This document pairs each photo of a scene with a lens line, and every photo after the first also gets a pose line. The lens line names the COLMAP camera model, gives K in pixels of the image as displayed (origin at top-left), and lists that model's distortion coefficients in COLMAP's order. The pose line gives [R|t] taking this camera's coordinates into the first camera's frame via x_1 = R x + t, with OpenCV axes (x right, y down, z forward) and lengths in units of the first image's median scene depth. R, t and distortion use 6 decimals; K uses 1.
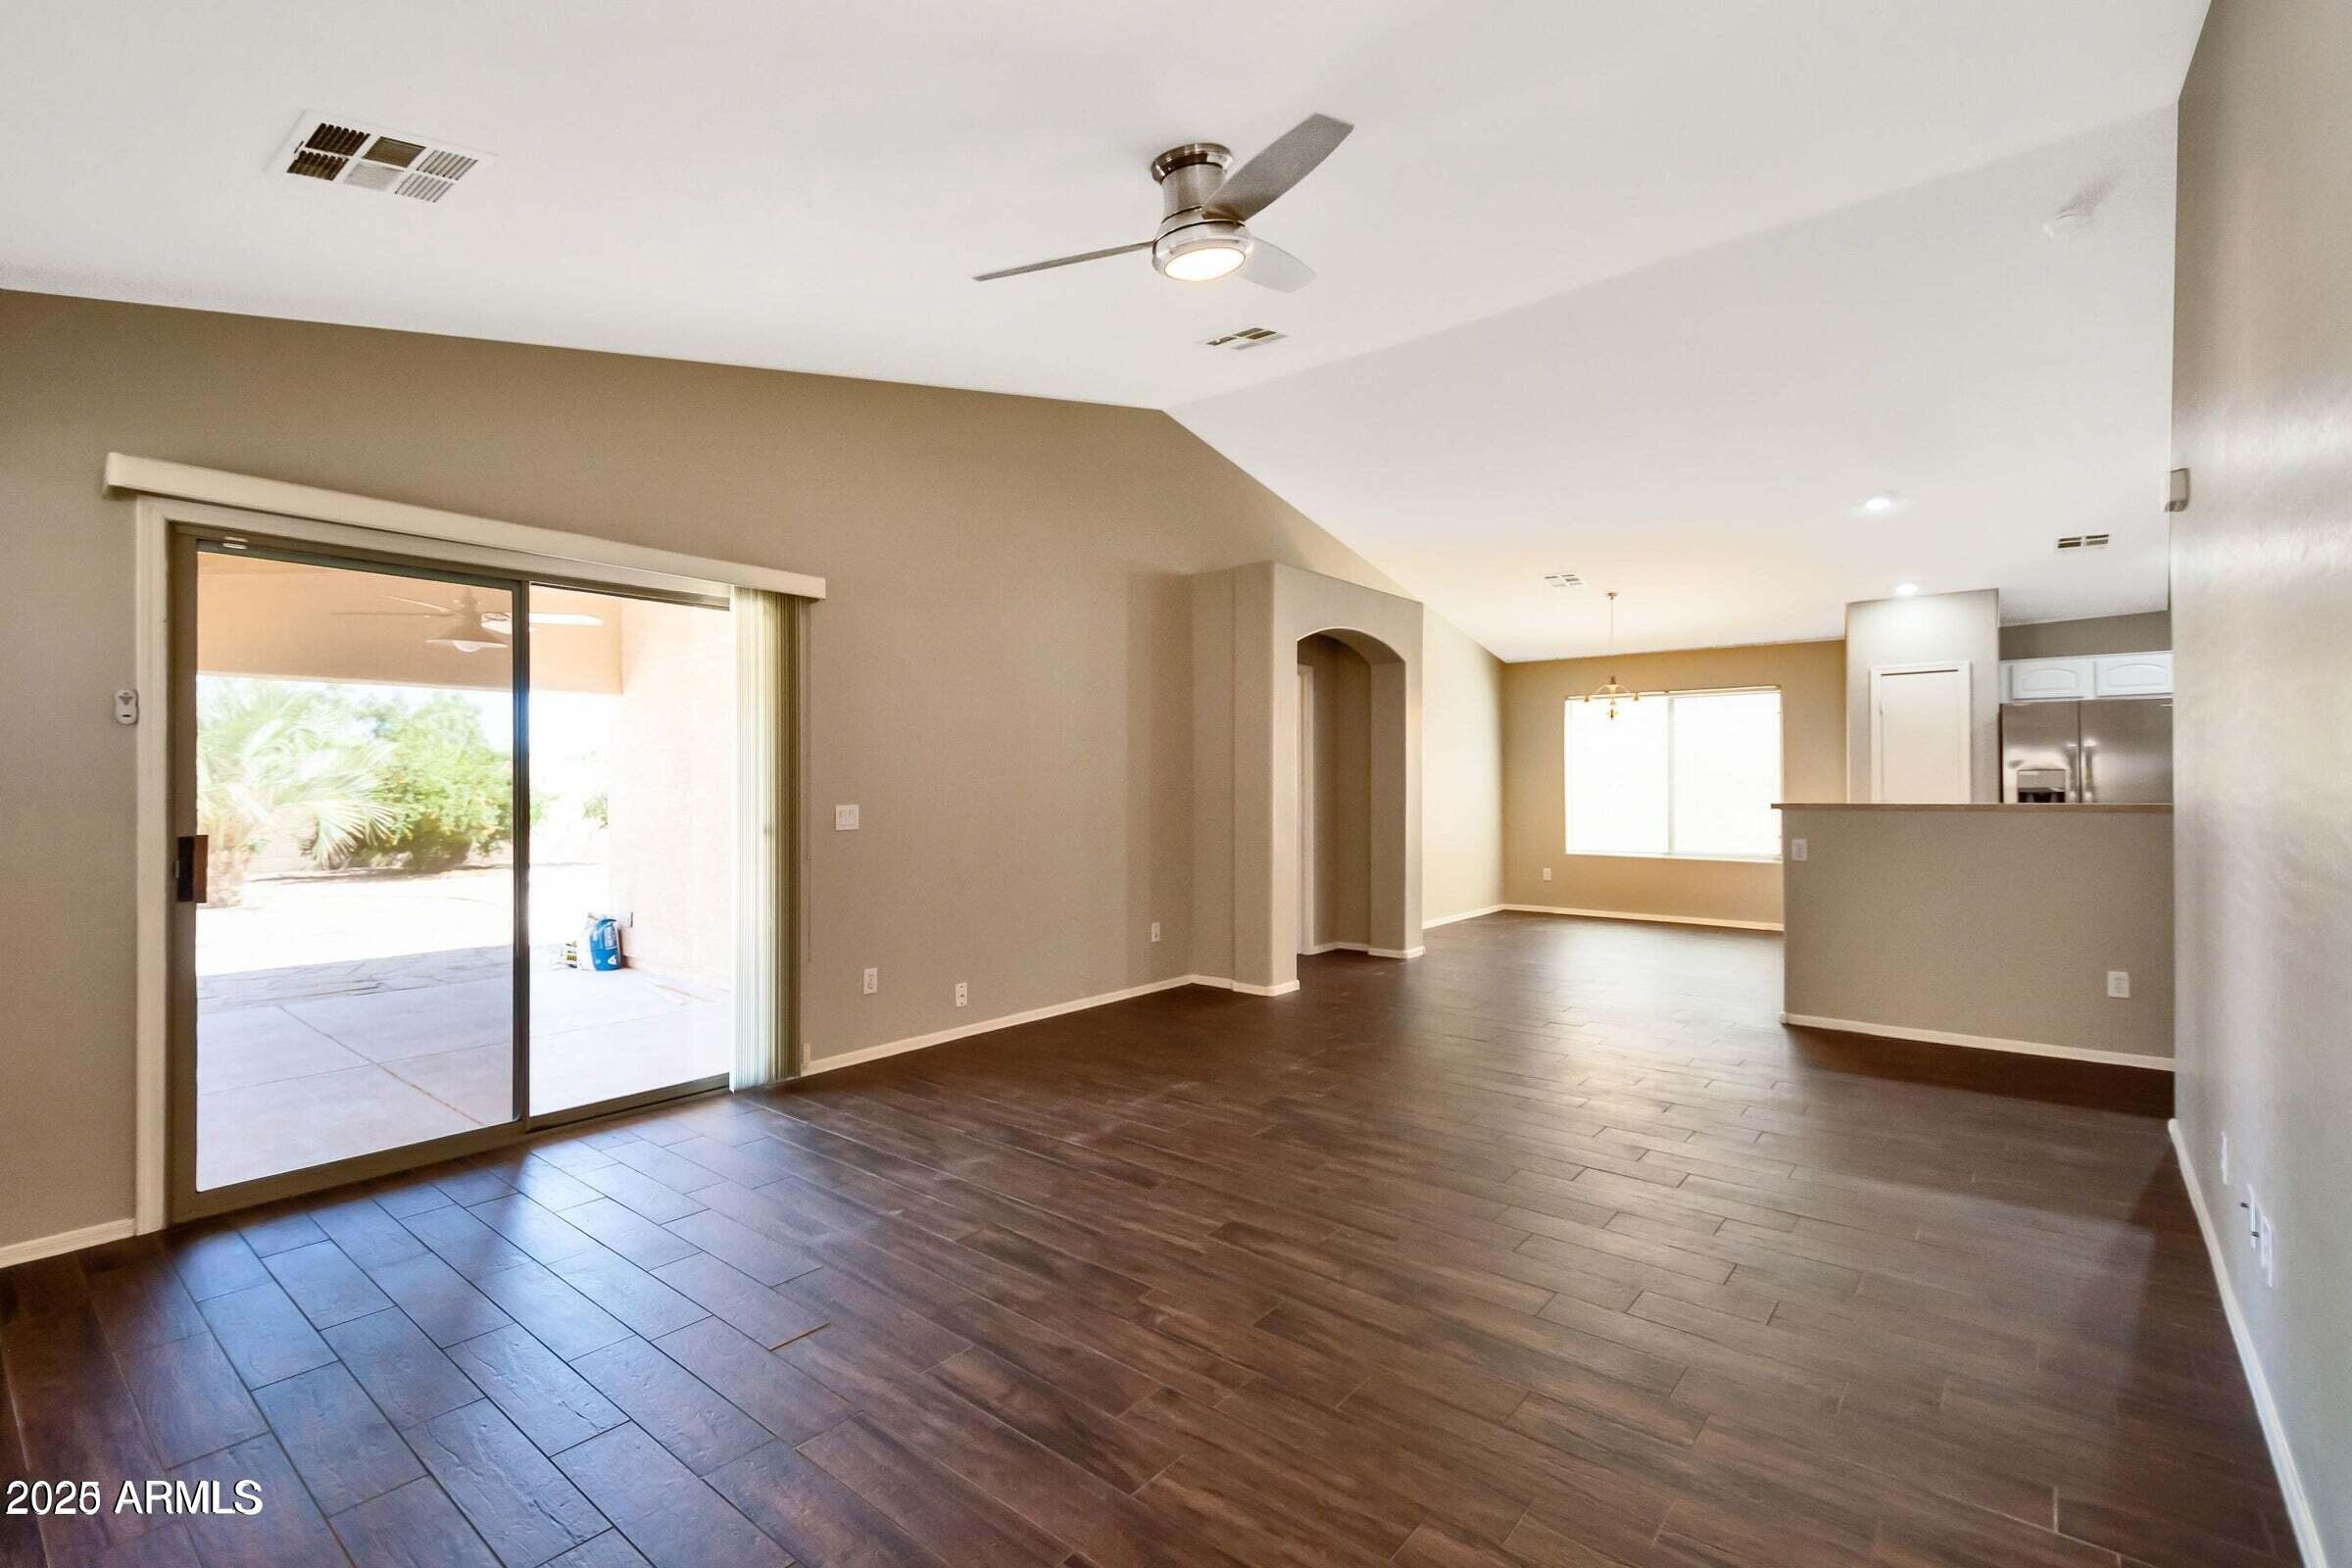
lens RADIAL K [[1055.6, 0, 1183.3], [0, 1055.6, 794.7], [0, 0, 1]] dist [0.019029, -0.008263]
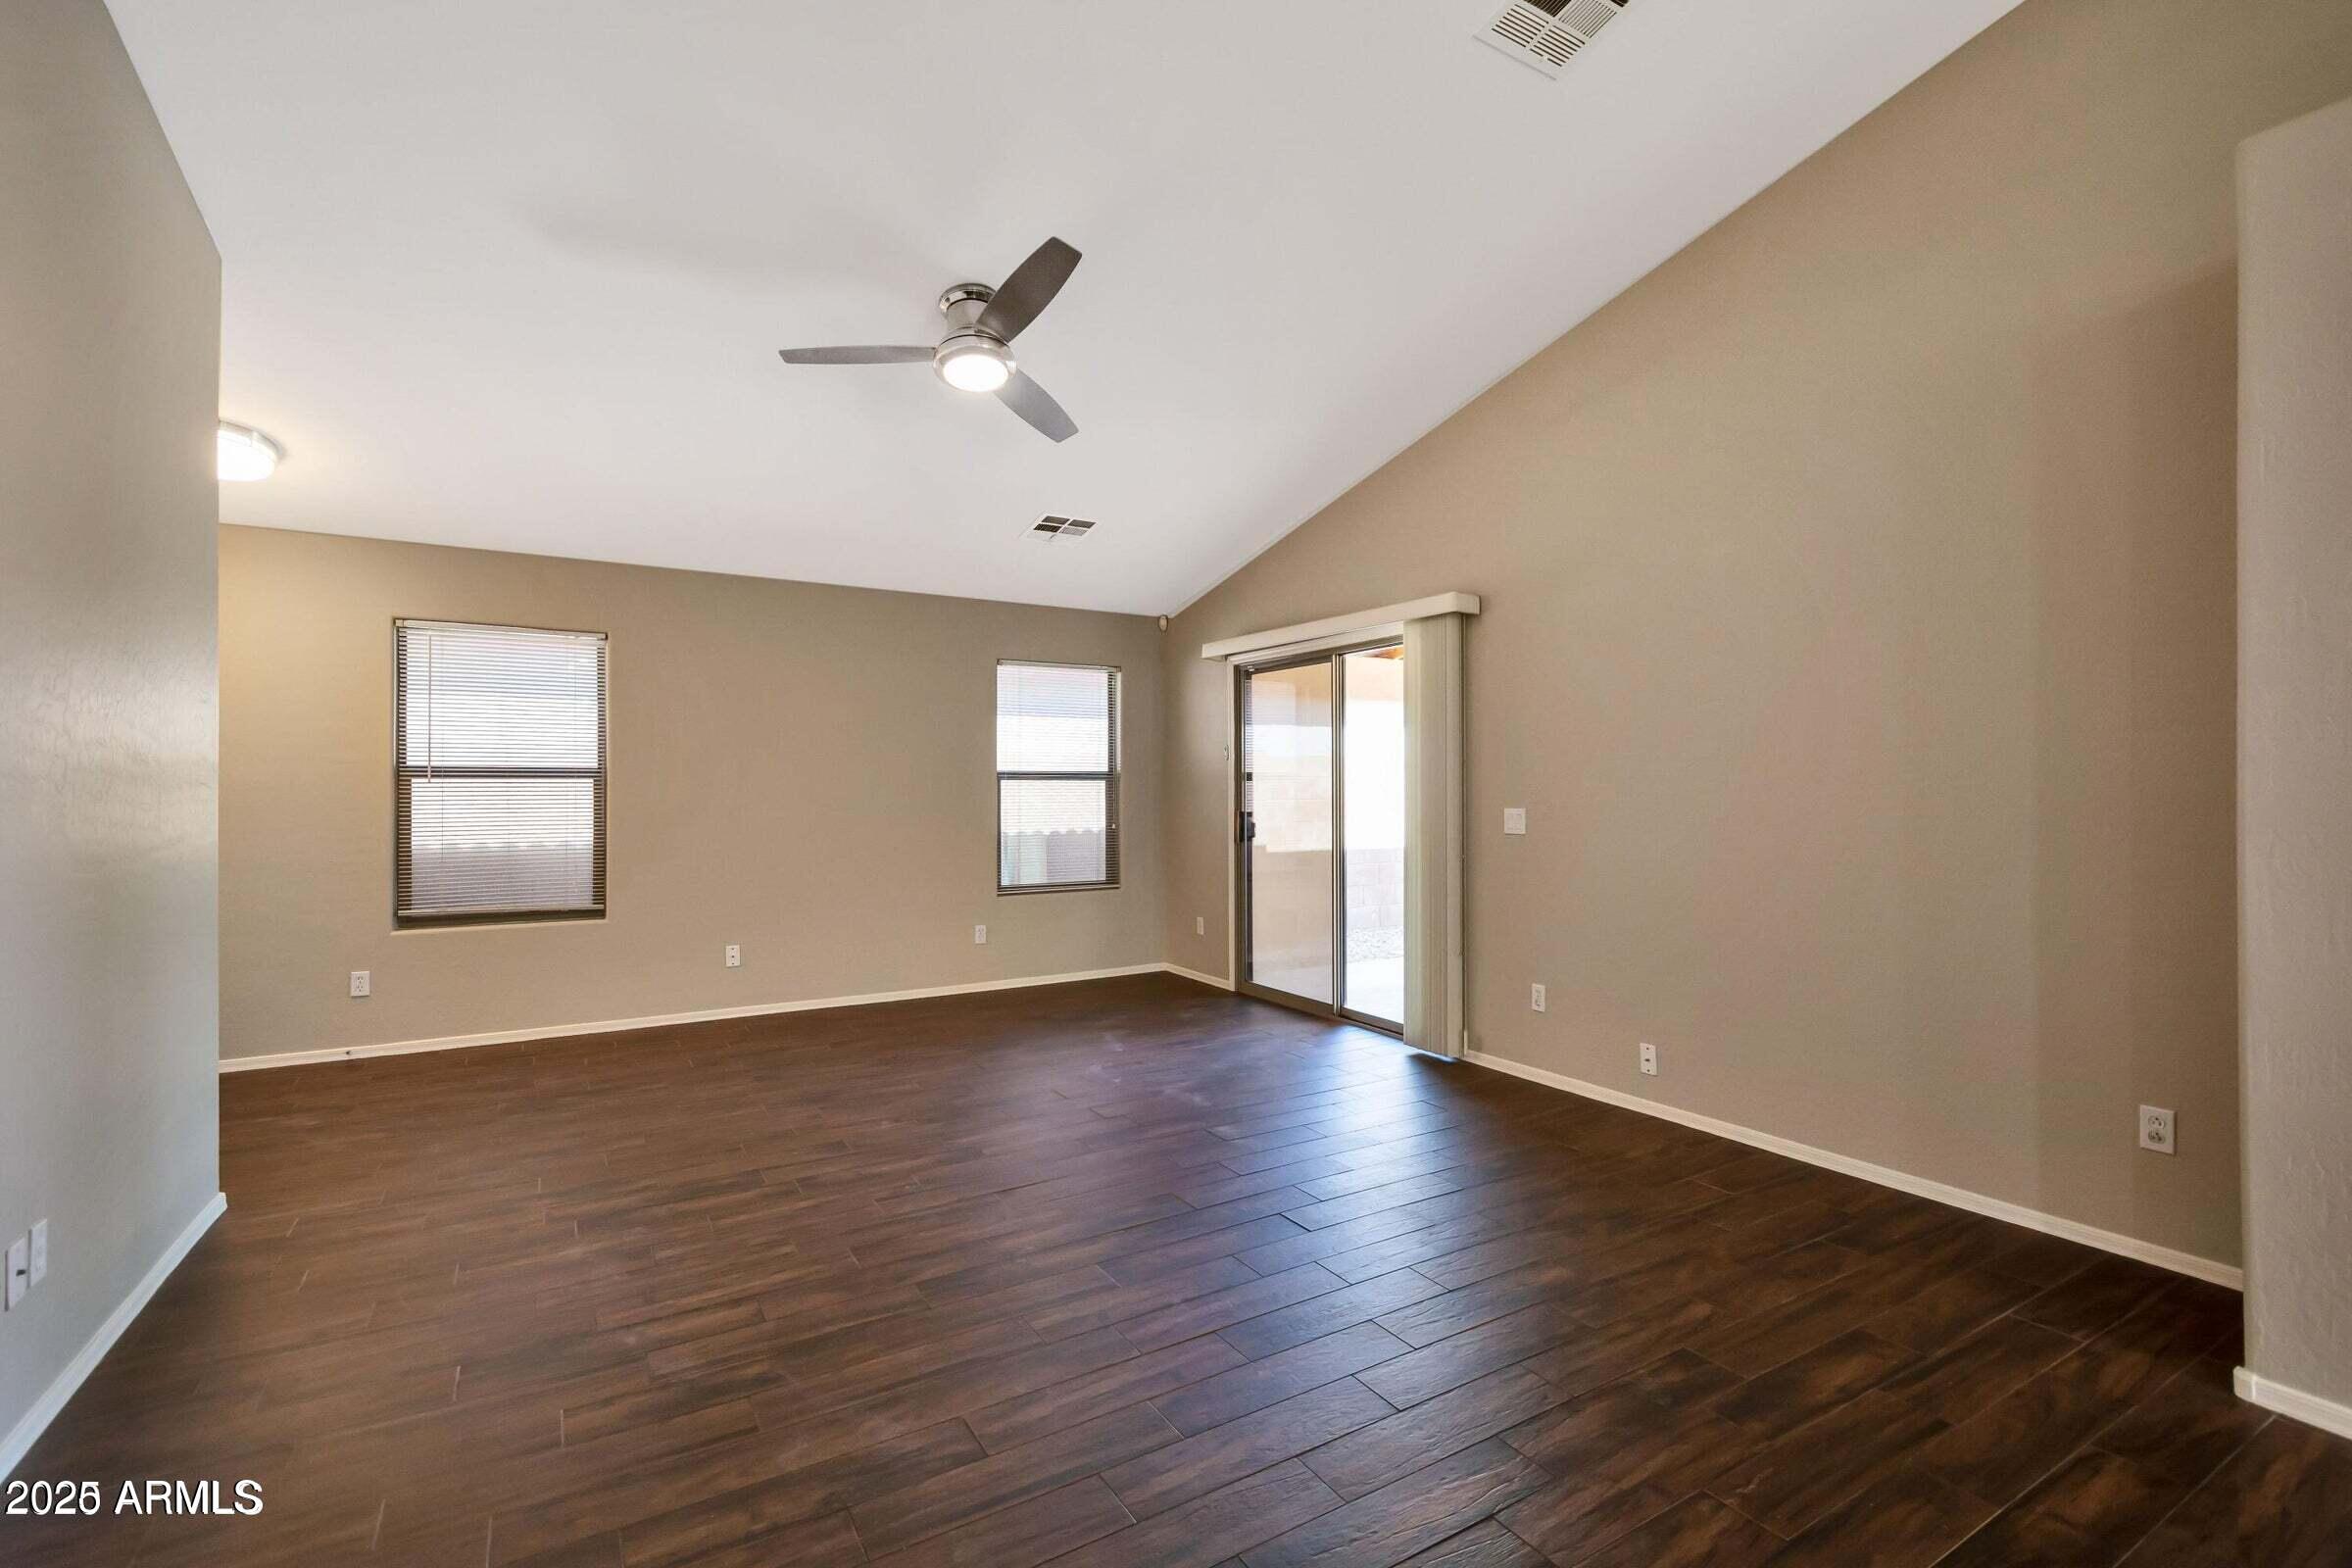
lens RADIAL K [[1055.6, 0, 1183.3], [0, 1055.6, 794.7], [0, 0, 1]] dist [0.019029, -0.008263]
pose [[-0.336629, 0.008497, -0.941599, 0.904759], [-0.010983, 0.999856, 0.012949, -0.015466], [0.941573, 0.014701, -0.336487, 1.336283]]
